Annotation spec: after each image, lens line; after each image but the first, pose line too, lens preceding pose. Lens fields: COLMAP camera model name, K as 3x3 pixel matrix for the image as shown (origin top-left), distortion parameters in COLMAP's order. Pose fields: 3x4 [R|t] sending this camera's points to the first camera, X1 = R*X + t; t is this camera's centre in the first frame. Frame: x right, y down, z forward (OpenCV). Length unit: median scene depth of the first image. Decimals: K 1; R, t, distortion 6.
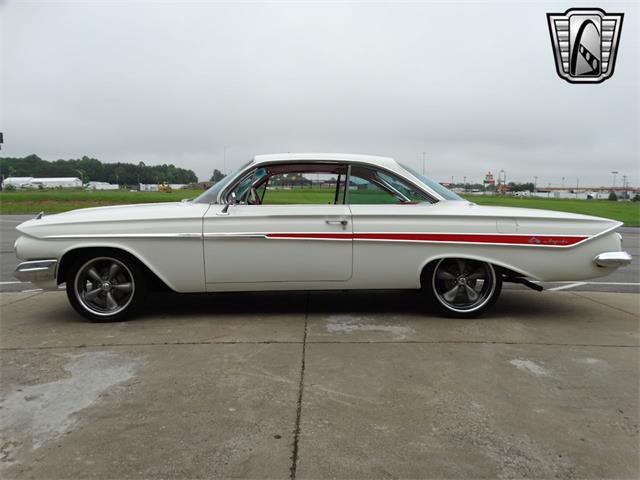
lens RADIAL K [[551.2, 0, 341.0], [0, 551.2, 237.8], [0, 0, 1]] dist [-0.010010, -0.018259]
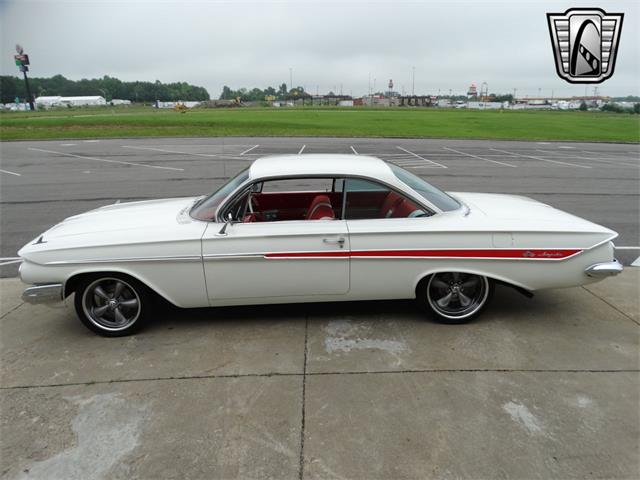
lens RADIAL K [[477.8, 0, 337.2], [0, 477.8, 241.2], [0, 0, 1]] dist [-0.010037, -0.009265]
pose [[0.999865, -0.014962, -0.006822, 0.004378], [0.016003, 0.980799, 0.194364, -0.200582], [0.003783, -0.194447, 0.980906, 0.143847]]
